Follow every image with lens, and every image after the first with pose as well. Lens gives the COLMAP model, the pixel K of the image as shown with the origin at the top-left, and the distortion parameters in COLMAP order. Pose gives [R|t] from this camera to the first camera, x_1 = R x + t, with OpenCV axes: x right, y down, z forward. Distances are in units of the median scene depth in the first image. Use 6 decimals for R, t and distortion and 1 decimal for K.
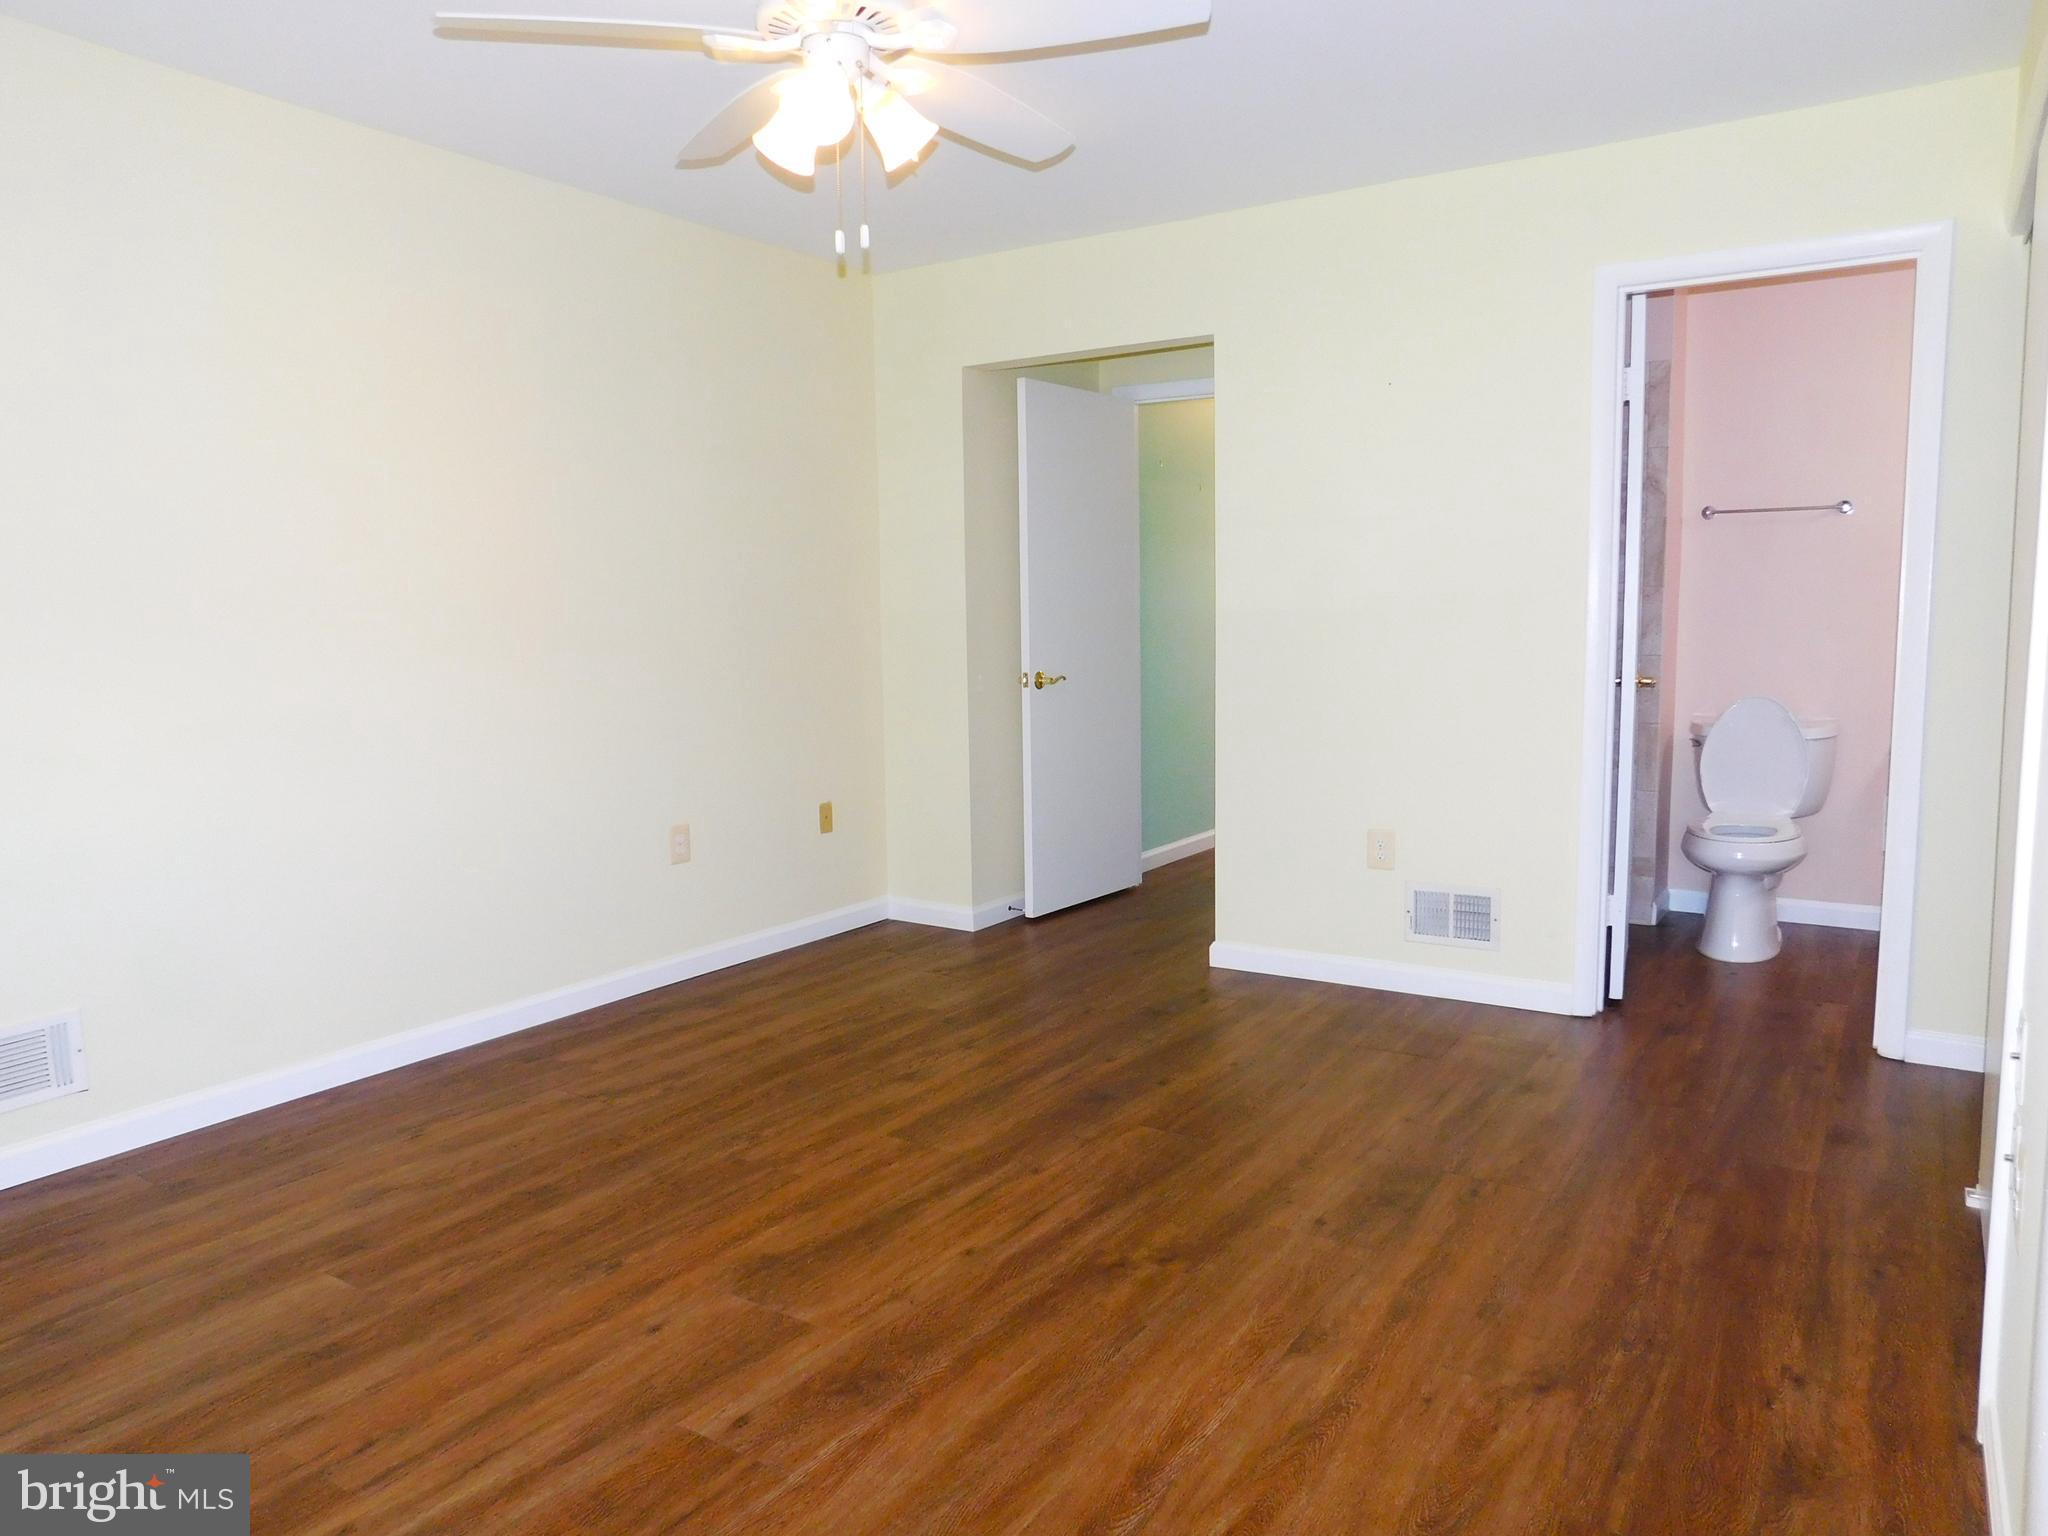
lens RADIAL K [[1350.5, 0, 1024.3], [0, 1350.5, 762.0], [0, 0, 1]] dist [-0.071074, 0.053373]
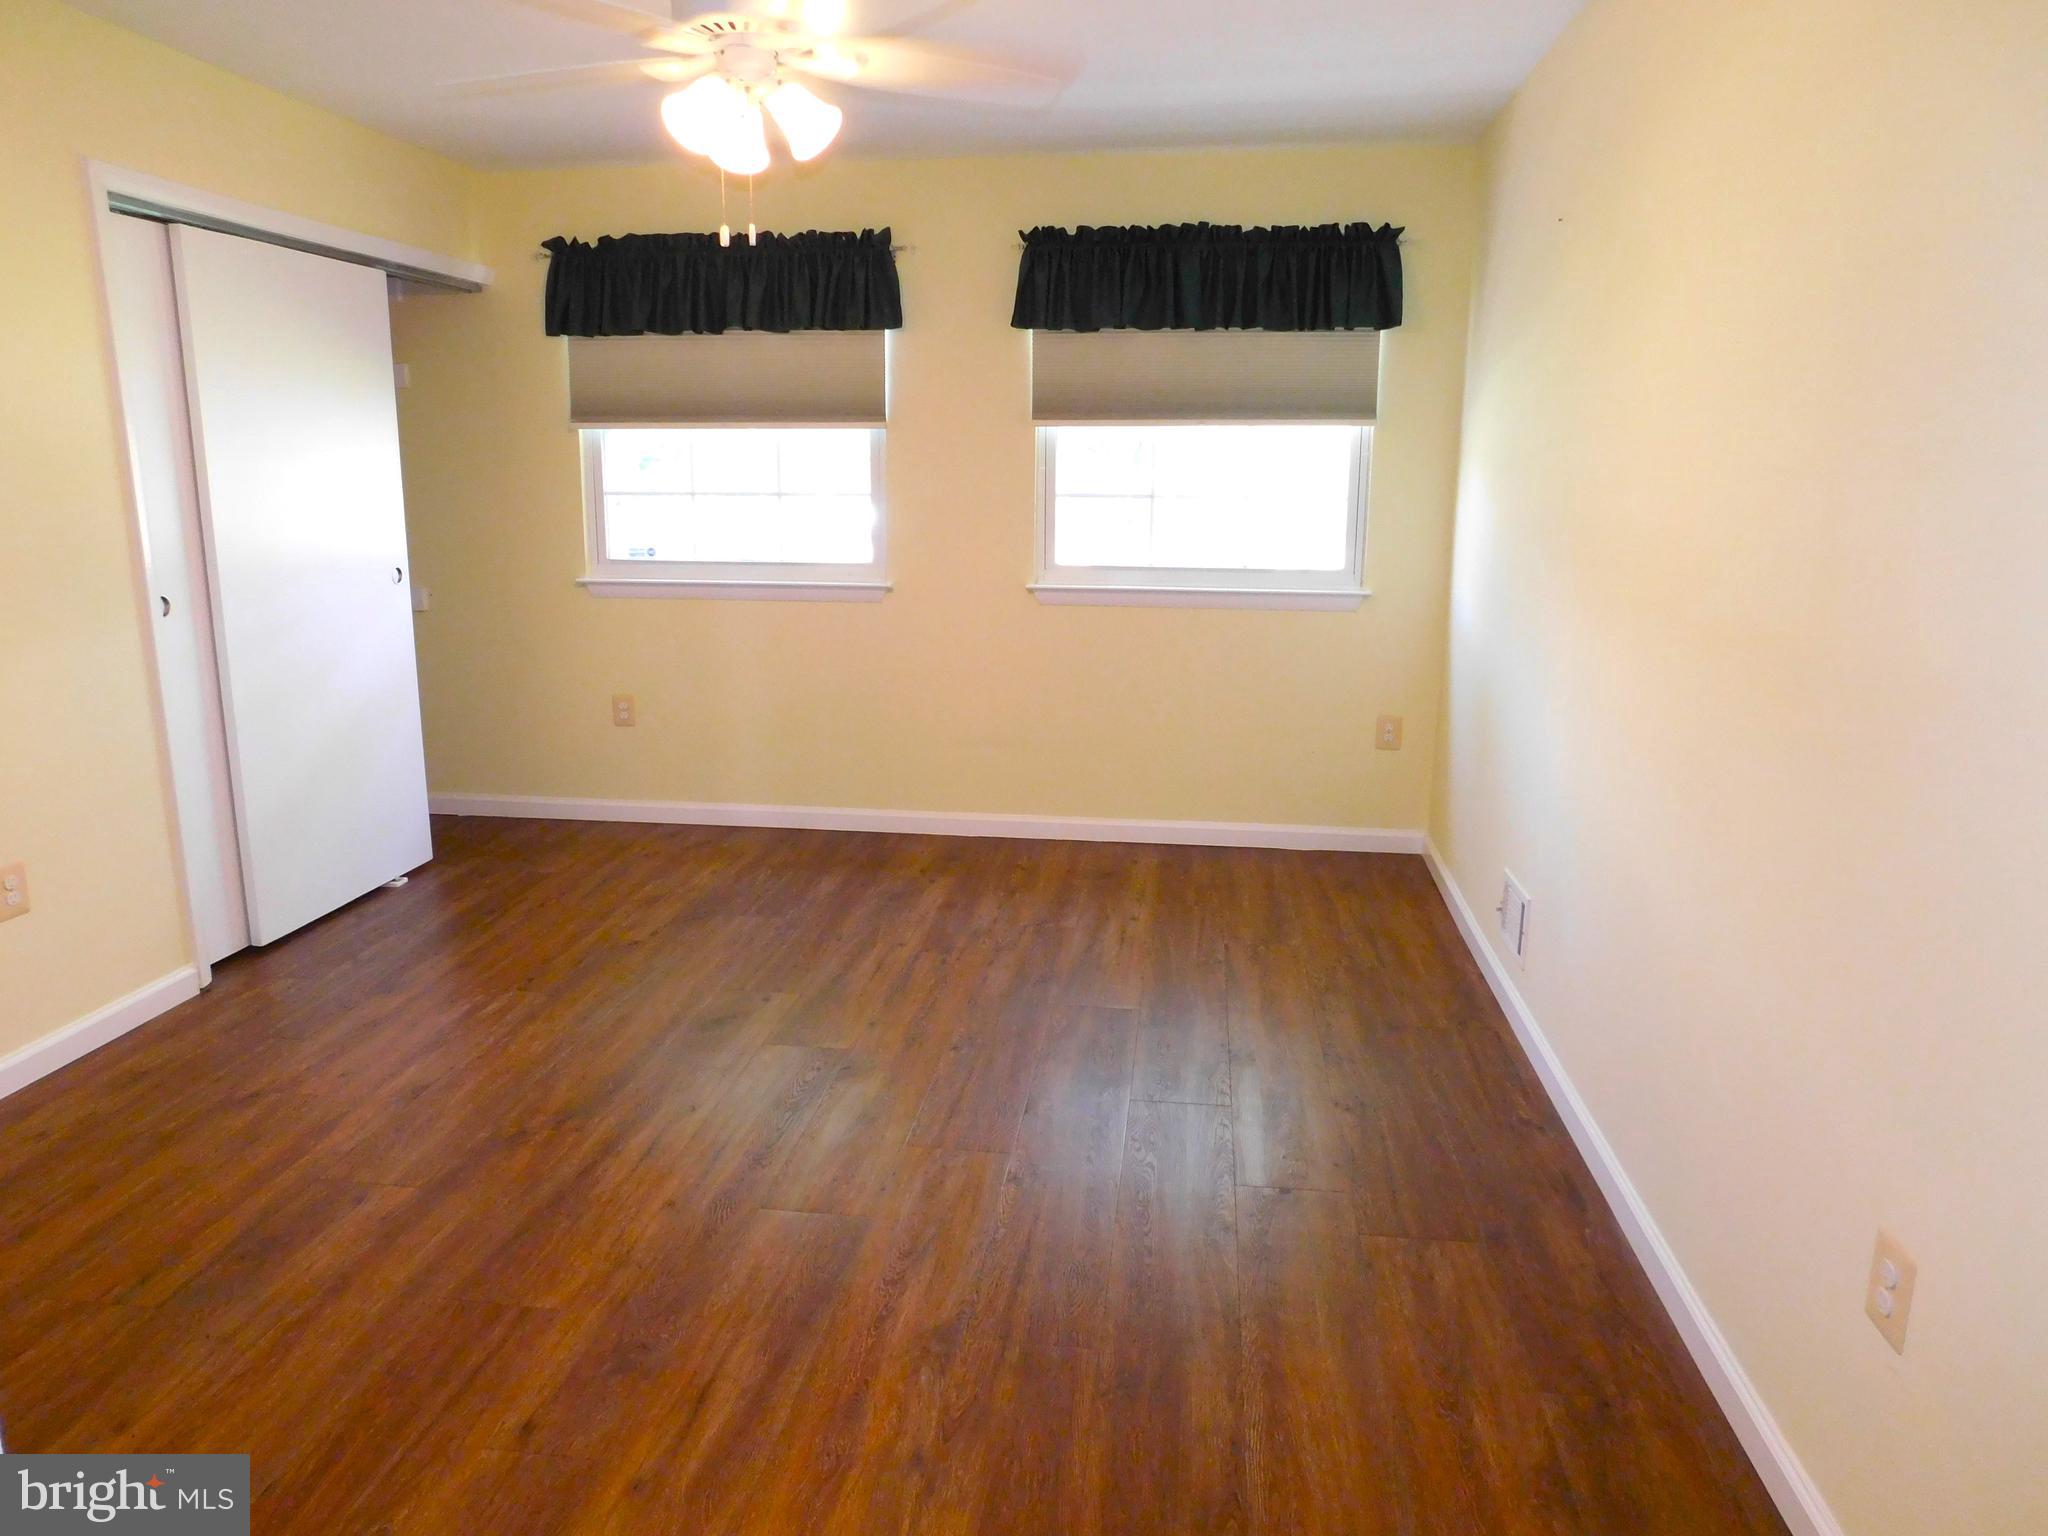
lens RADIAL K [[1350.5, 0, 1024.3], [0, 1350.5, 762.0], [0, 0, 1]] dist [-0.071074, 0.053373]
pose [[-0.898502, 0.105299, -0.426153, 0.180803], [-0.042452, 0.945409, 0.323110, -0.345438], [0.436912, 0.308406, -0.844982, 2.188471]]
